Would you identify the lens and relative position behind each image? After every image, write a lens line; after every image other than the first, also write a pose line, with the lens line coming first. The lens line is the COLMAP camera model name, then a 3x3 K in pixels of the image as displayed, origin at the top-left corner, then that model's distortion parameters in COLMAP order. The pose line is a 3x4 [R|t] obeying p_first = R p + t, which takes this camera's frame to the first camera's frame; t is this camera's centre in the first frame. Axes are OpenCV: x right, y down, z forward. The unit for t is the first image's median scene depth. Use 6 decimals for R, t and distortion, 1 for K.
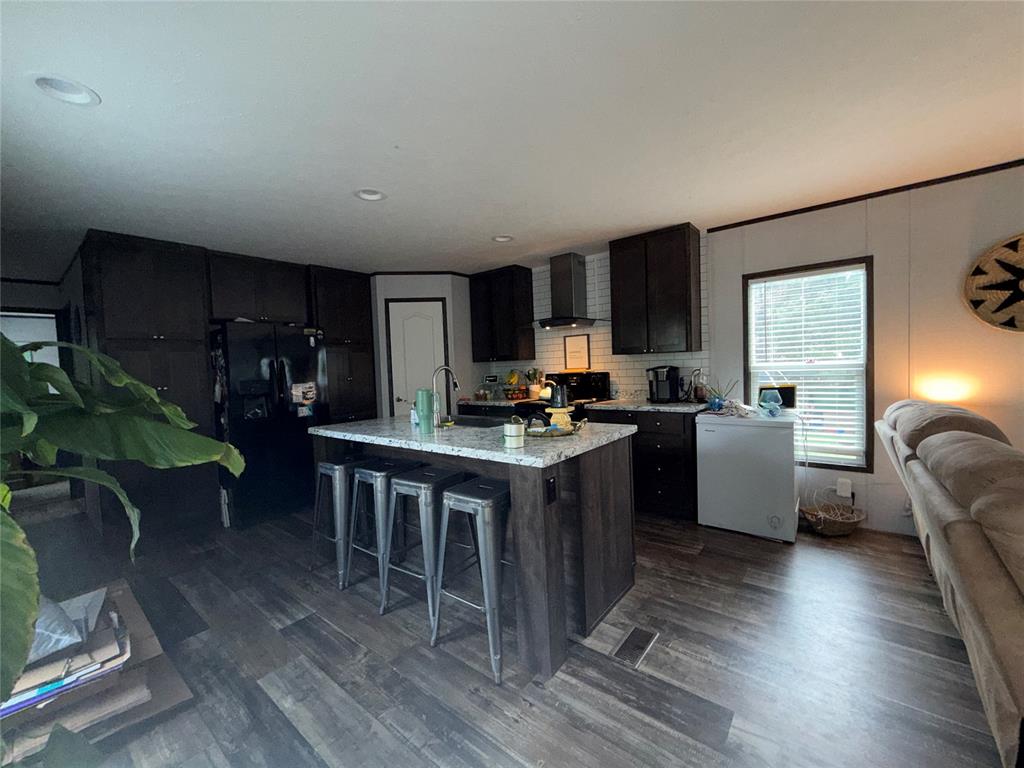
lens RADIAL K [[409.0, 0, 512.0], [0, 409.0, 384.0], [0, 0, 1]] dist [0.000355, 0.000197]
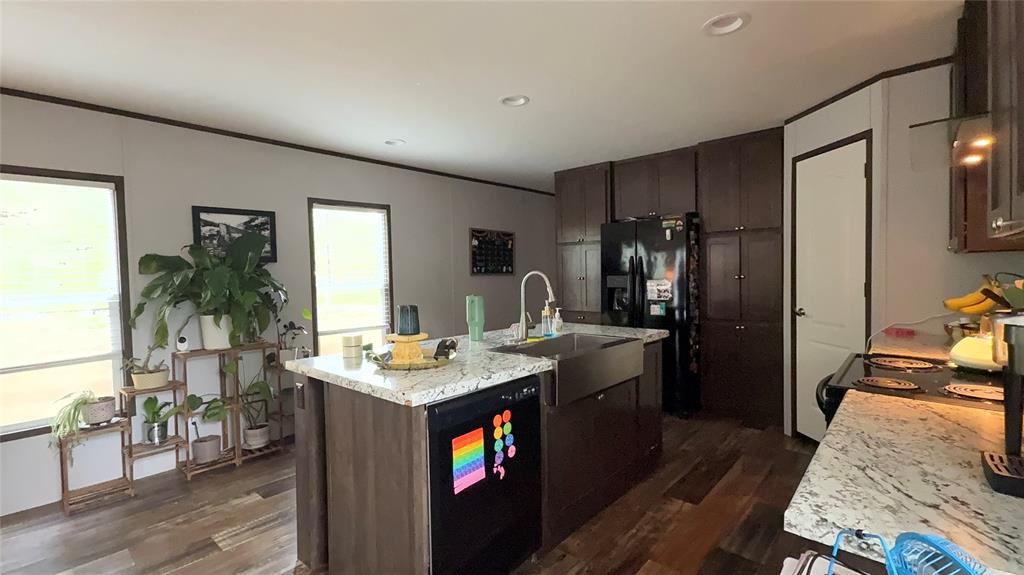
lens RADIAL K [[457.3, 0, 512.0], [0, 457.3, 287.5], [0, 0, 1]] dist [0.000202, 0.000021]
pose [[-0.048186, 0.071070, -0.996307, 0.929486], [-0.024692, 0.997076, 0.072319, -0.086825], [0.998533, 0.028086, -0.046290, 1.191310]]
